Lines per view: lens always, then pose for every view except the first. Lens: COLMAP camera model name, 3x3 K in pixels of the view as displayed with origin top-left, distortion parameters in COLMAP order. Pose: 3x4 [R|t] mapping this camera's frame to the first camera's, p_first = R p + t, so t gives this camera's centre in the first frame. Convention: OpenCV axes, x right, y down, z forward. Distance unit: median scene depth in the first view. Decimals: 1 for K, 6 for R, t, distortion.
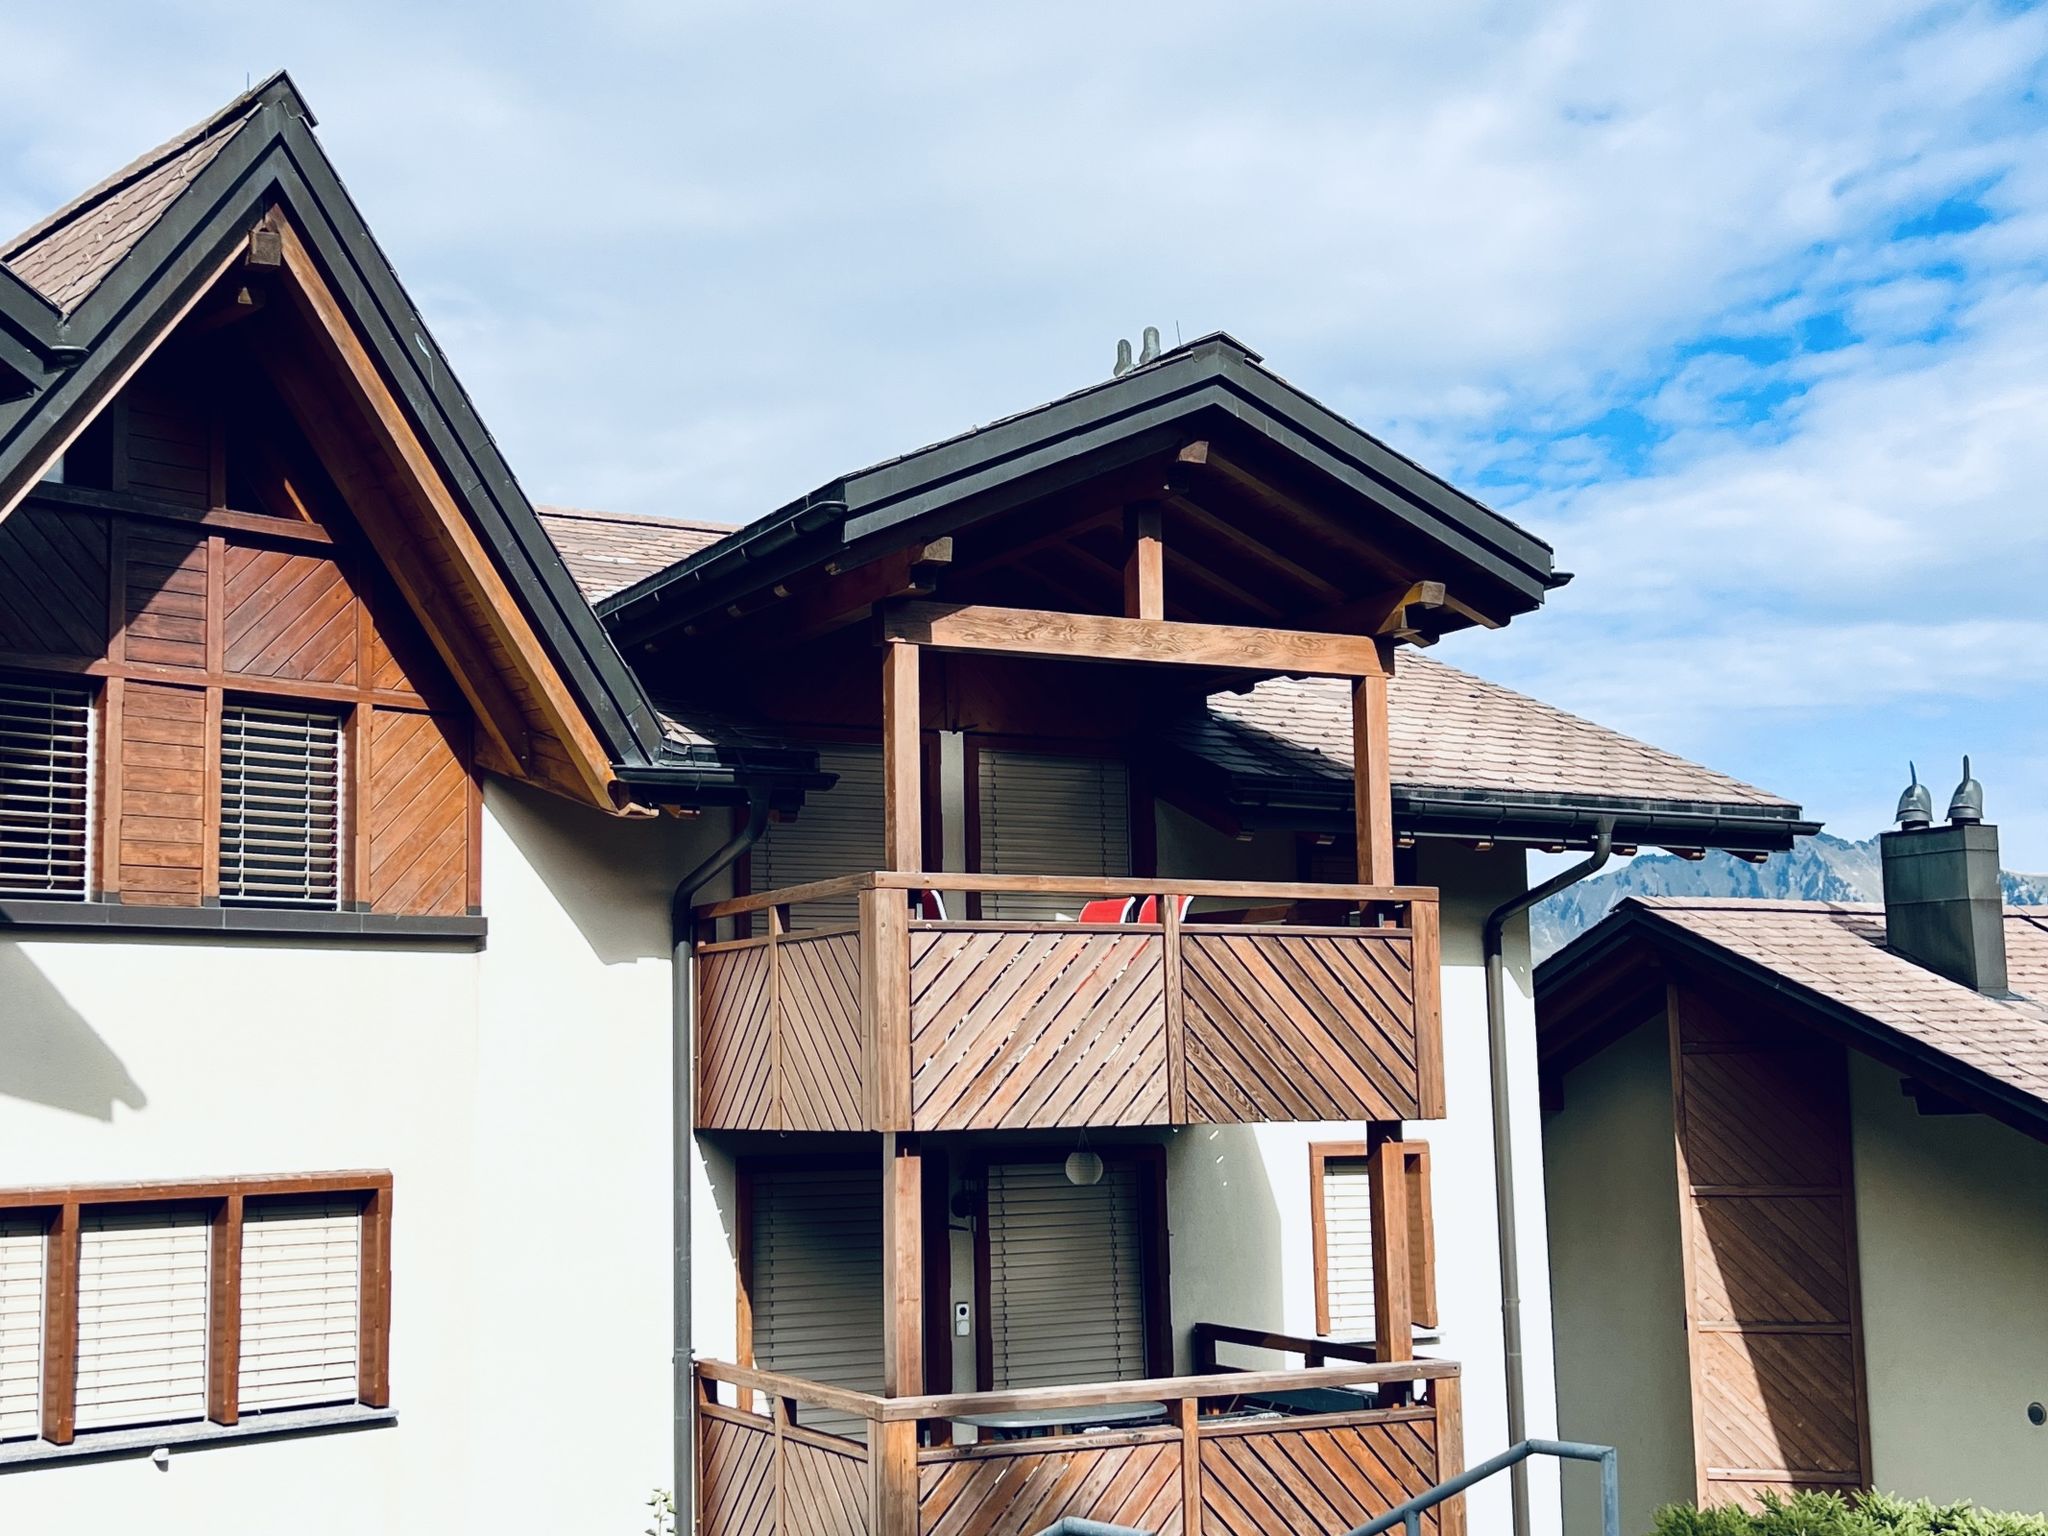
lens RADIAL K [[2484.2, 0, 914.5], [0, 2484.2, 770.6], [0, 0, 1]] dist [0.144631, -0.021380]
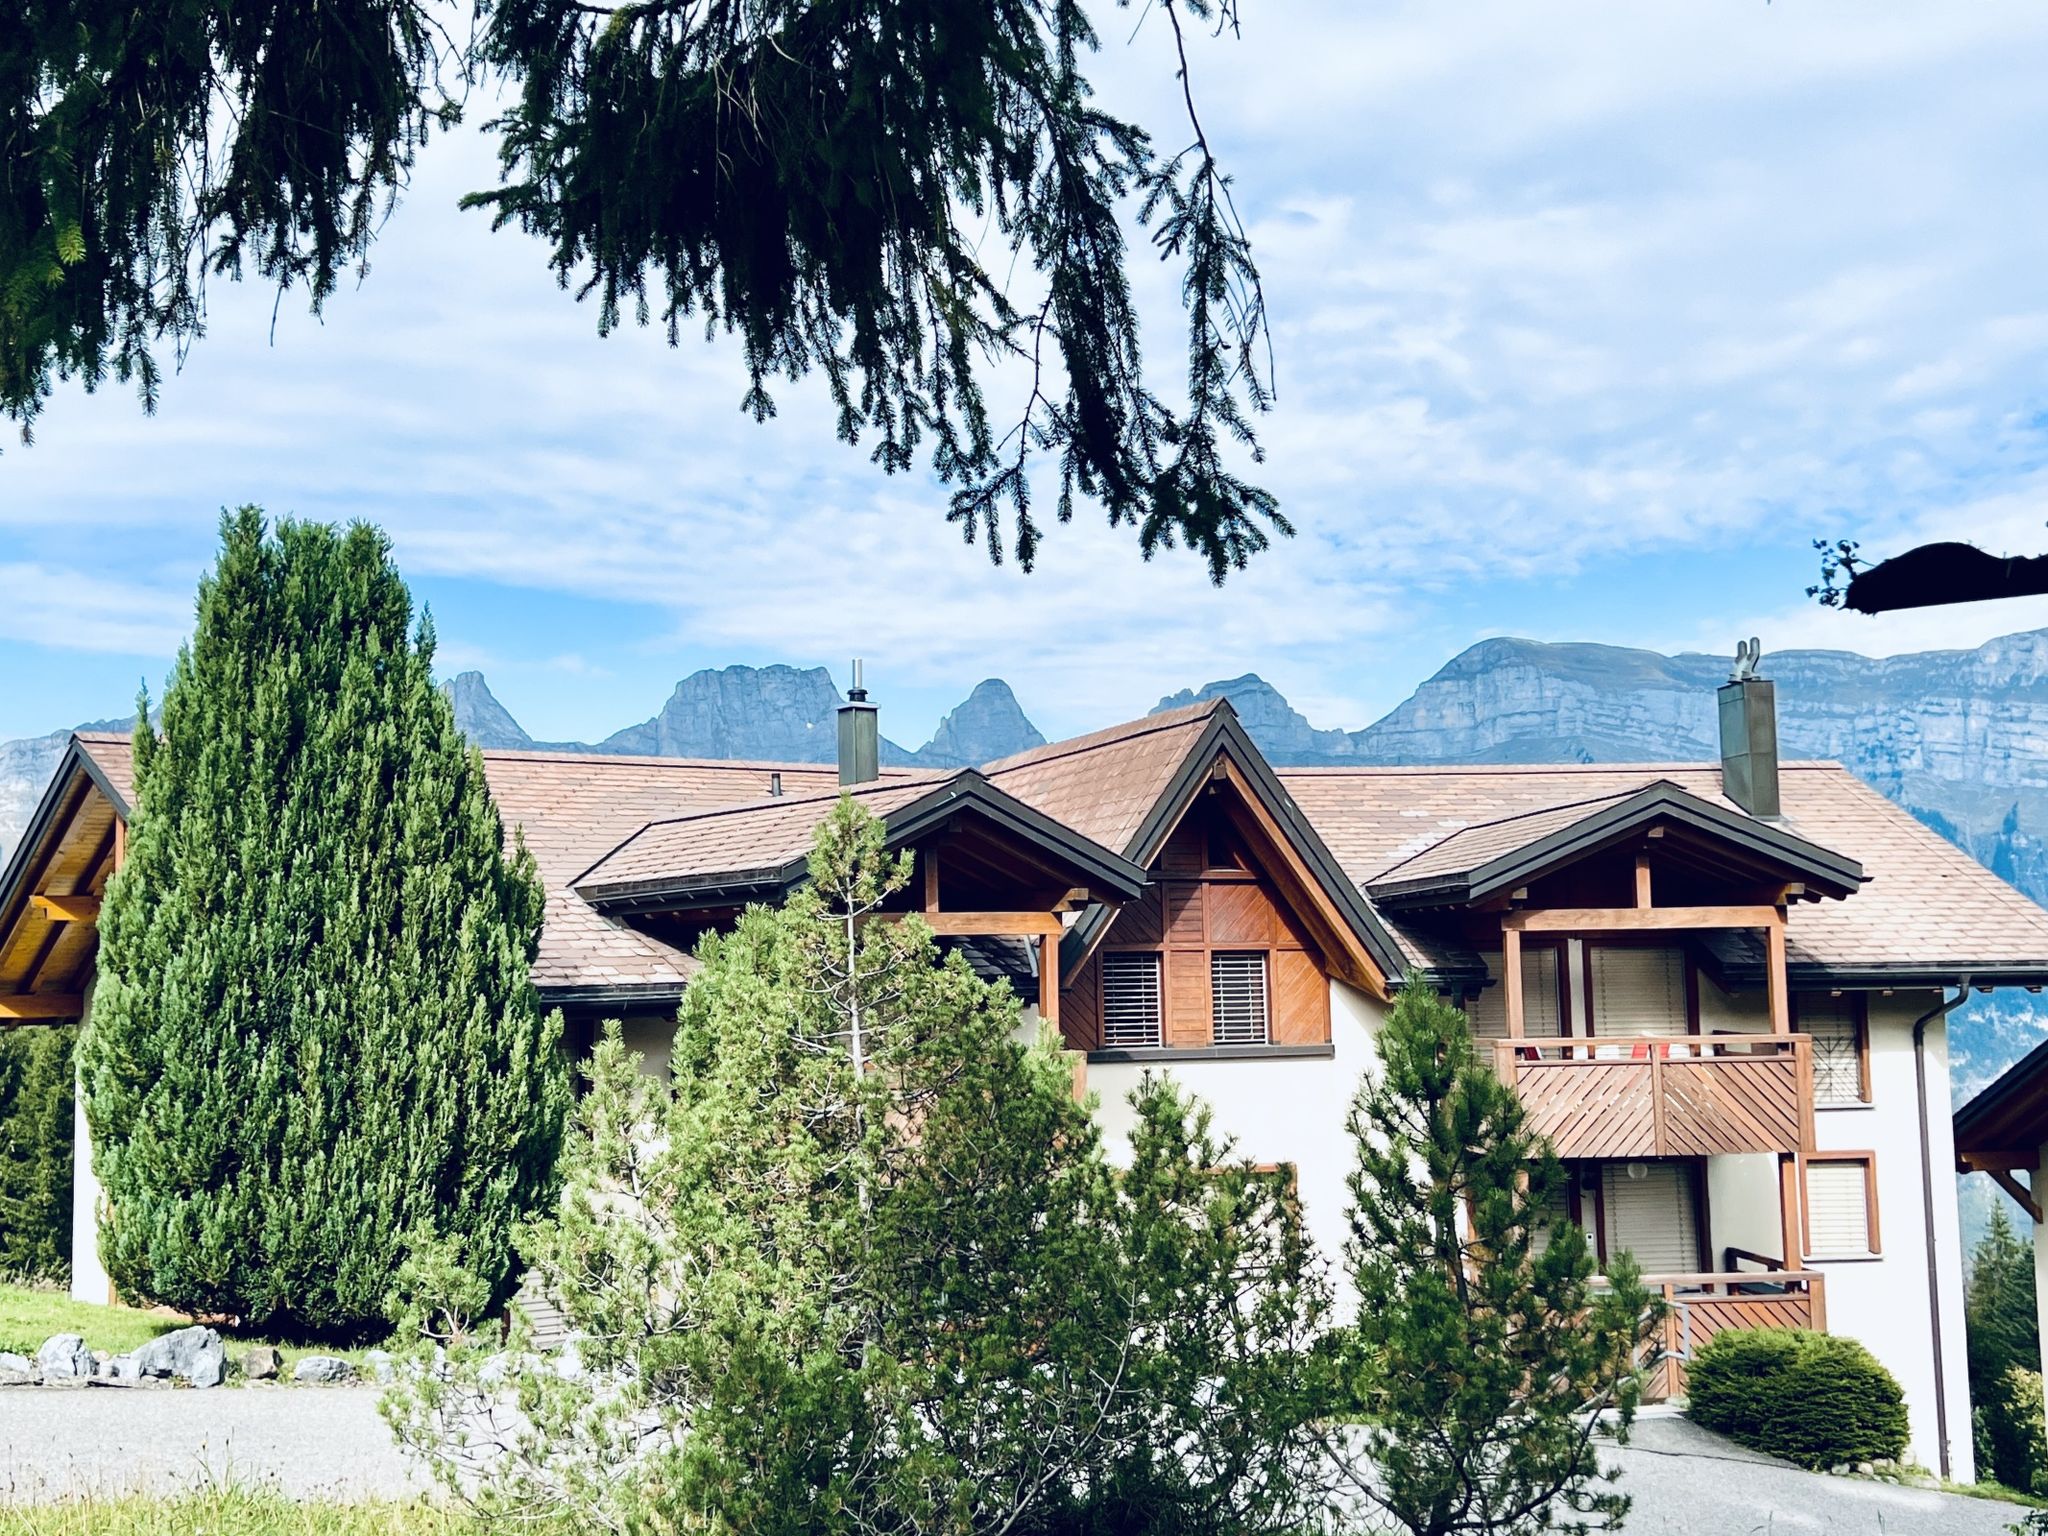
lens RADIAL K [[2327.1, 0, 1024.0], [0, 2327.1, 768.0], [0, 0, 1]] dist [0.078340, -0.037689]
pose [[0.930997, -0.032650, -0.363563, 0.326983], [0.049833, 0.998035, 0.037982, -0.276713], [0.361609, -0.053478, 0.930795, -0.977669]]
